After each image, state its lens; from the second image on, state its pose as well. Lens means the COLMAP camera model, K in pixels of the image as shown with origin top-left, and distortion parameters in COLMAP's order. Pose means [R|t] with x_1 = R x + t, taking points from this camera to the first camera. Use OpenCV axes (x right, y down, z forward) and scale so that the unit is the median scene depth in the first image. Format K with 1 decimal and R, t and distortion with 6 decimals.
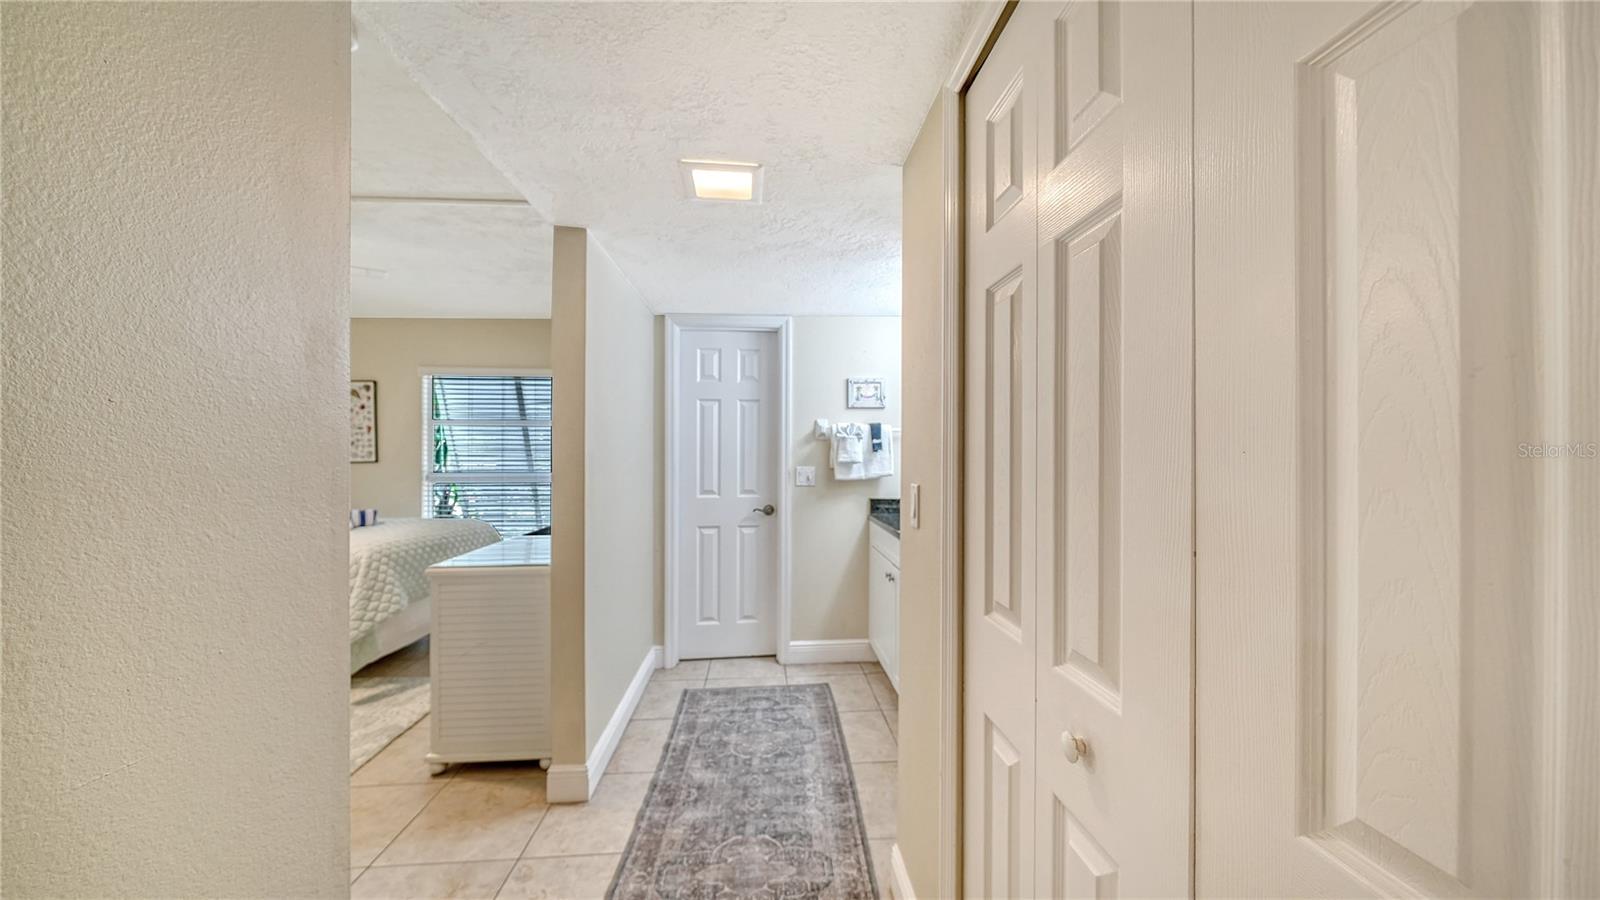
lens RADIAL K [[556.8, 0, 806.7], [0, 556.8, 453.6], [0, 0, 1]] dist [-0.014209, -0.000550]
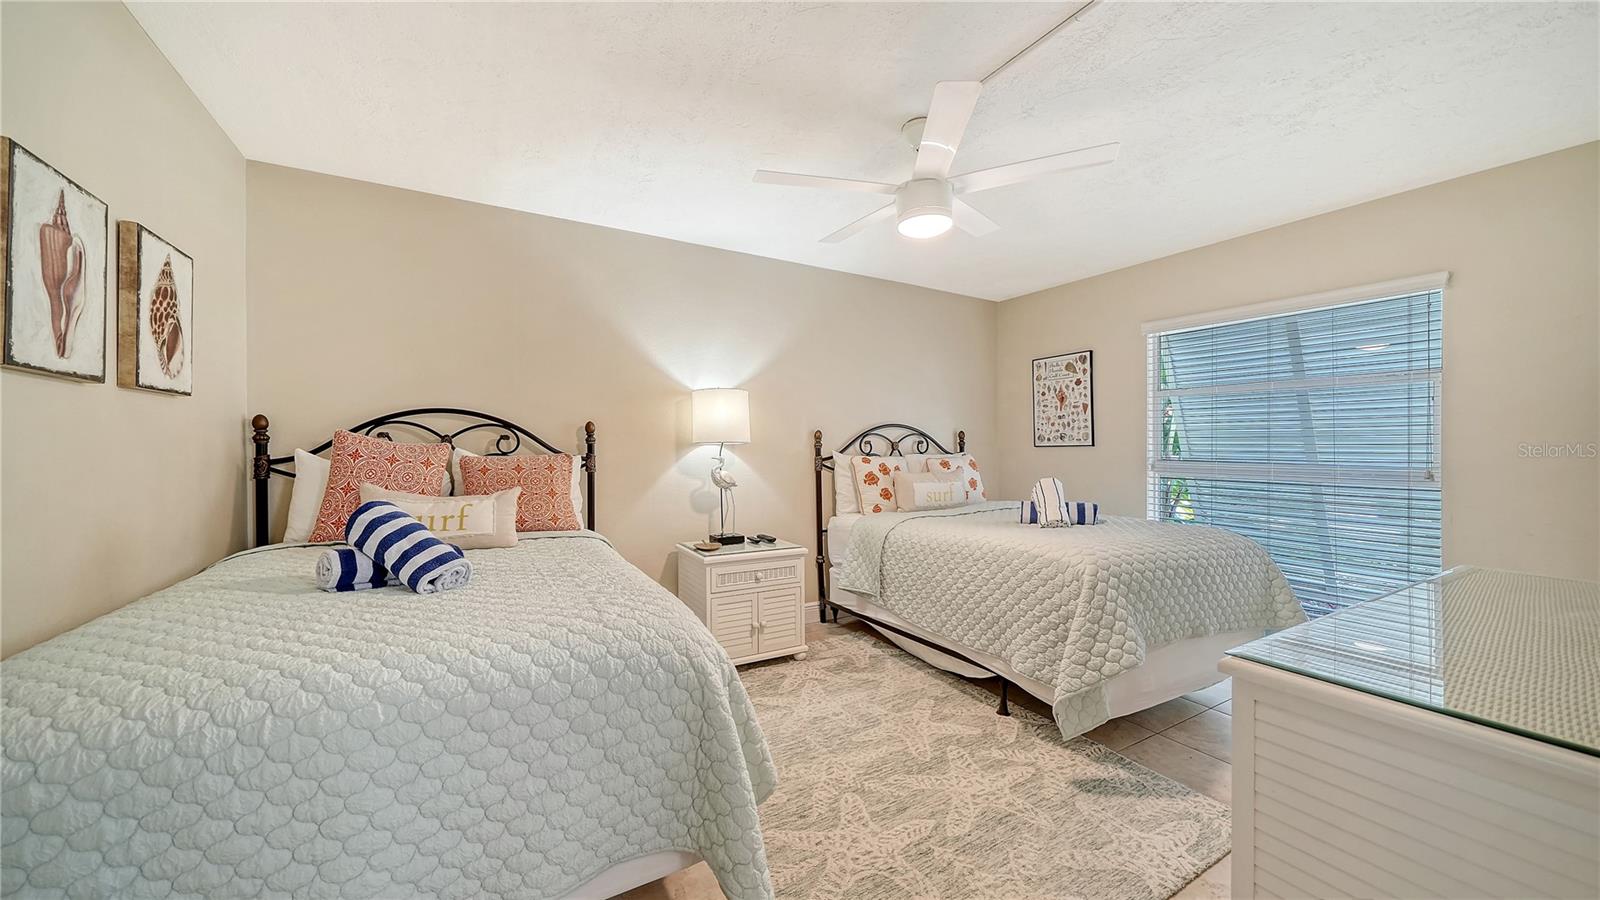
lens RADIAL K [[556.8, 0, 803.8], [0, 556.8, 446.1], [0, 0, 1]] dist [-0.014209, -0.000550]
pose [[0.429385, -0.006093, -0.903101, -0.285244], [0.006139, 0.999974, -0.003828, 0.021942], [0.903101, -0.003900, 0.429411, 0.330711]]
